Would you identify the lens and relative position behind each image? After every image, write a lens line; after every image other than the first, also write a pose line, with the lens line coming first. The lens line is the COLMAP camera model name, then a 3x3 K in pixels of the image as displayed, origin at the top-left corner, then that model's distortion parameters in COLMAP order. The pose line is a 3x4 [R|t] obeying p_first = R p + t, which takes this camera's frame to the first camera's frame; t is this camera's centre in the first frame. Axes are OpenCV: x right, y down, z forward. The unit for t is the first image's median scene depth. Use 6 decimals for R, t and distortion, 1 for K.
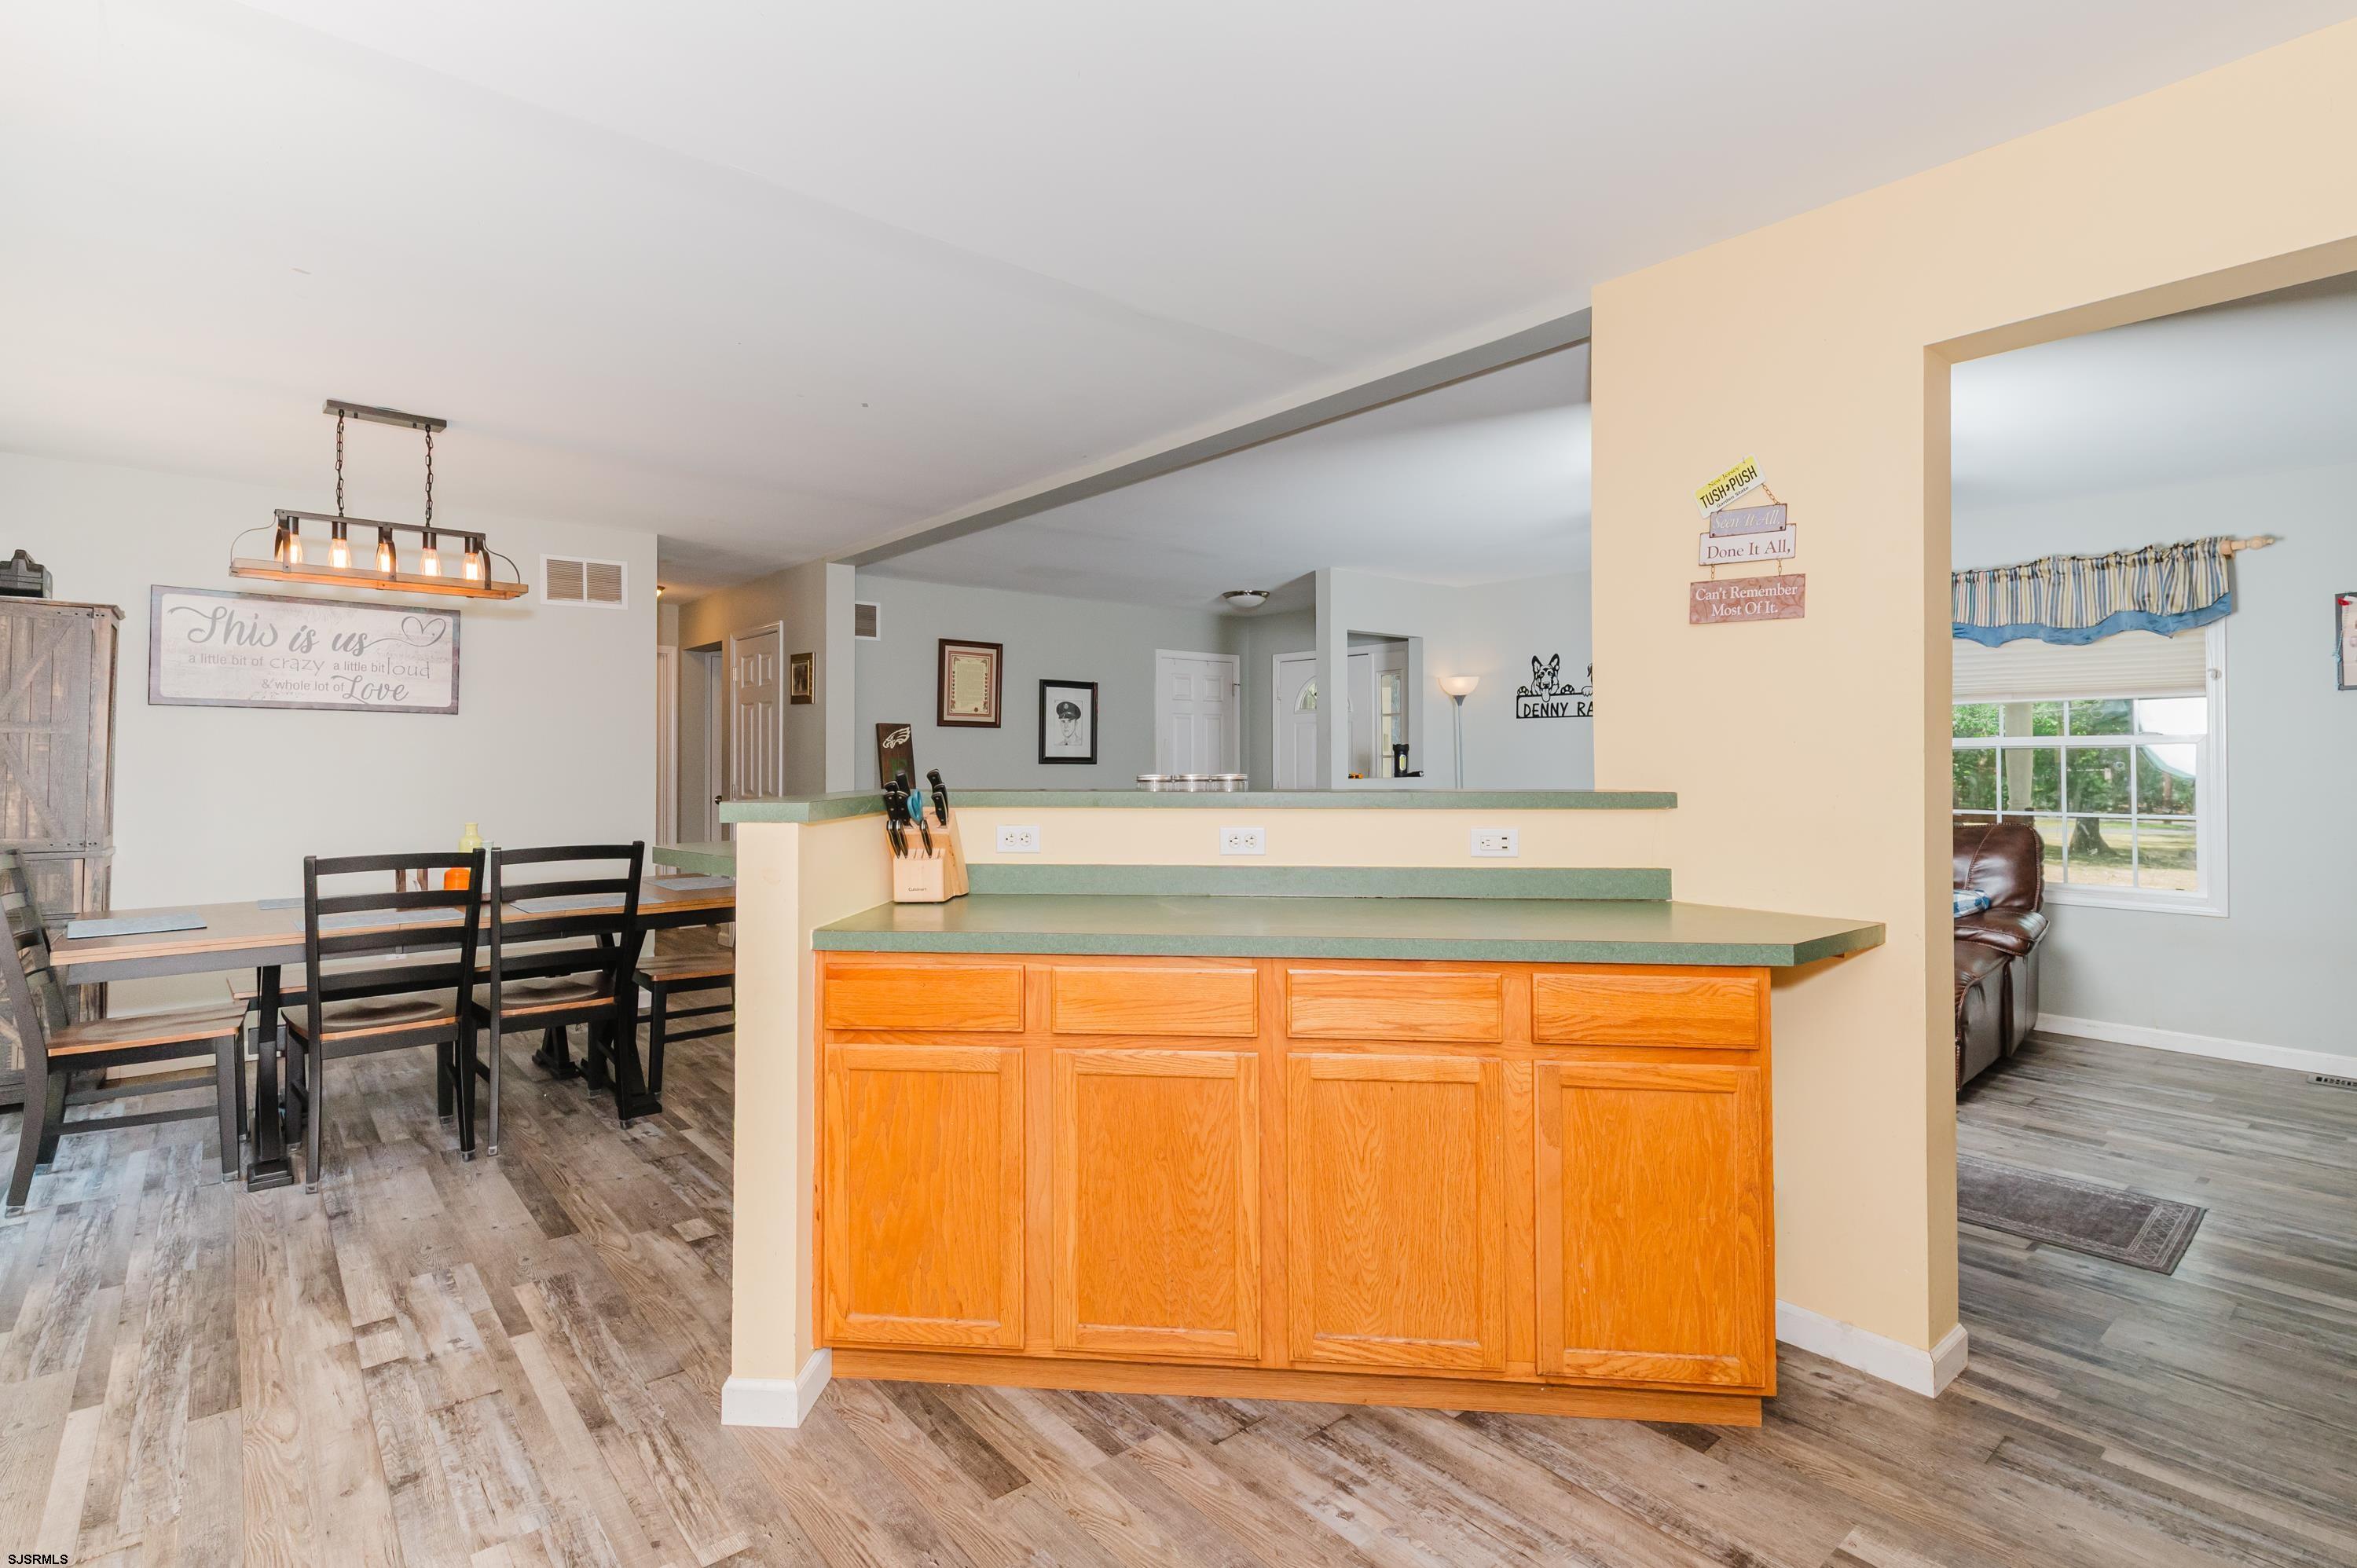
lens RADIAL K [[1103.0, 0, 1121.4], [0, 1103.0, 752.8], [0, 0, 1]] dist [0.007462, 0.001063]
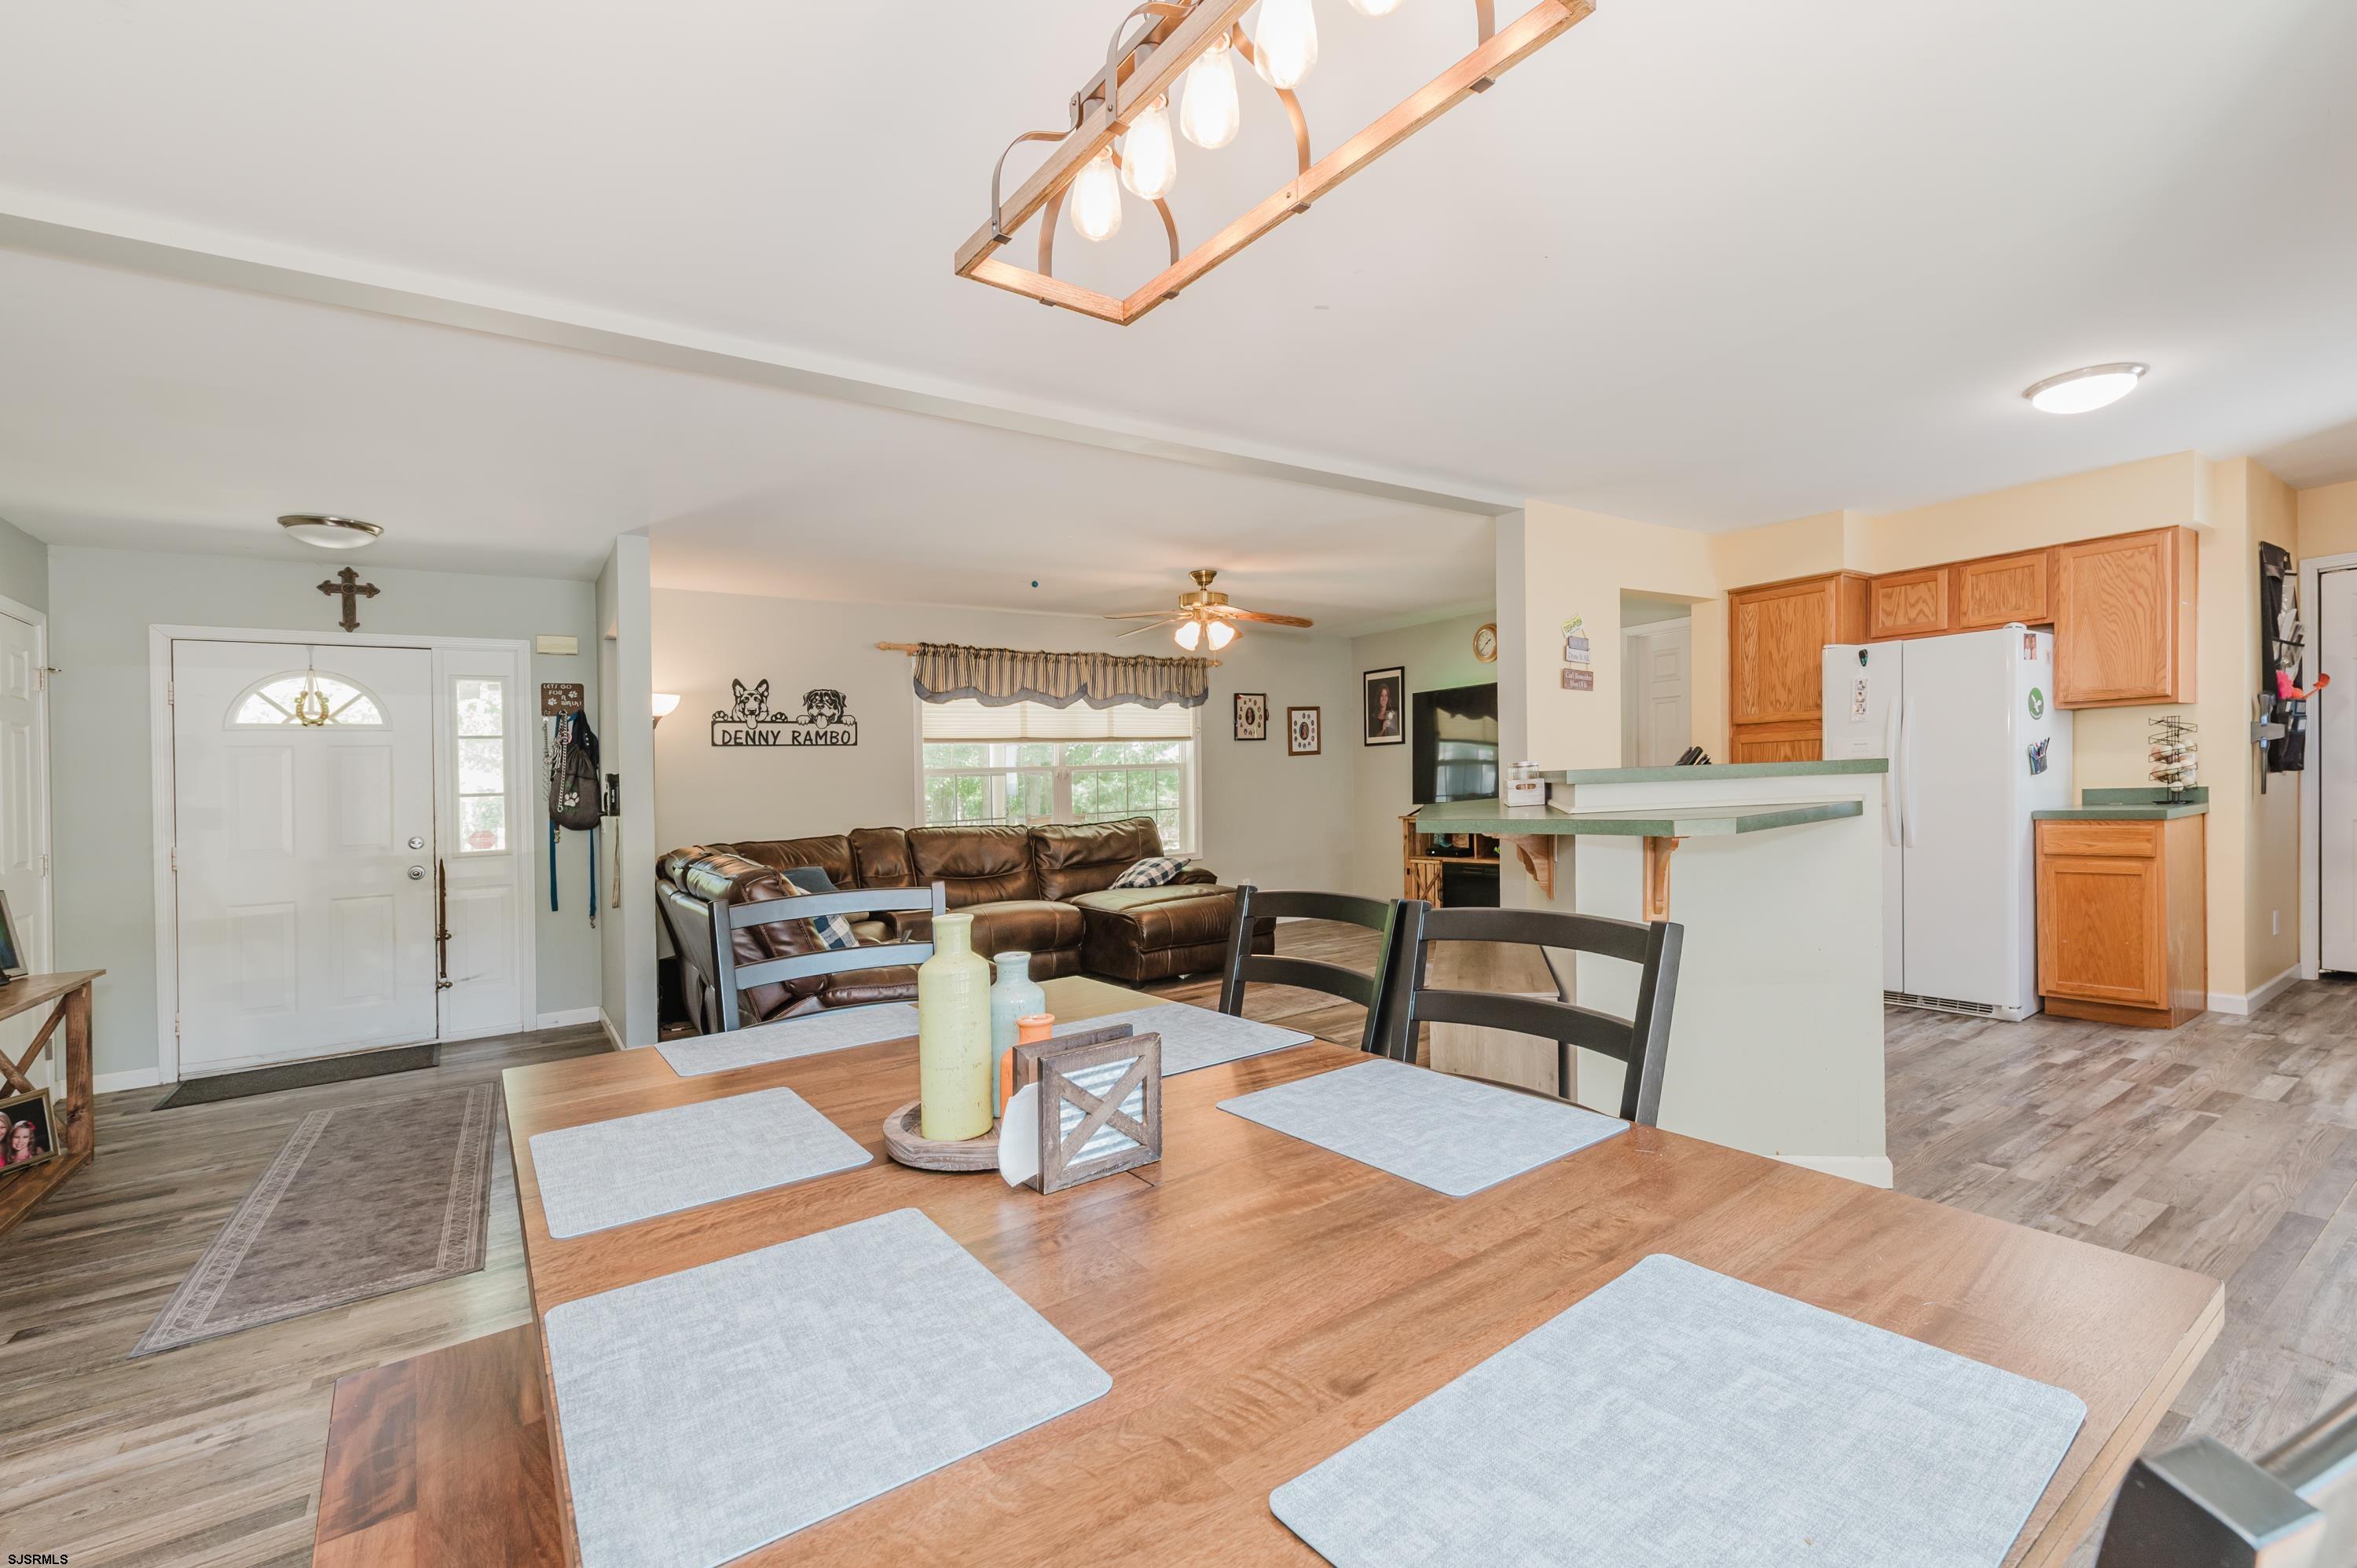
lens RADIAL K [[1025.8, 0, 1286.8], [0, 1025.8, 828.2], [0, 0, 1]] dist [0.007911, -0.001353]
pose [[0.019143, -0.048122, 0.998658, -0.817658], [0.032912, 0.998330, 0.047475, 0.020504], [-0.999275, 0.031959, 0.020695, 0.859286]]
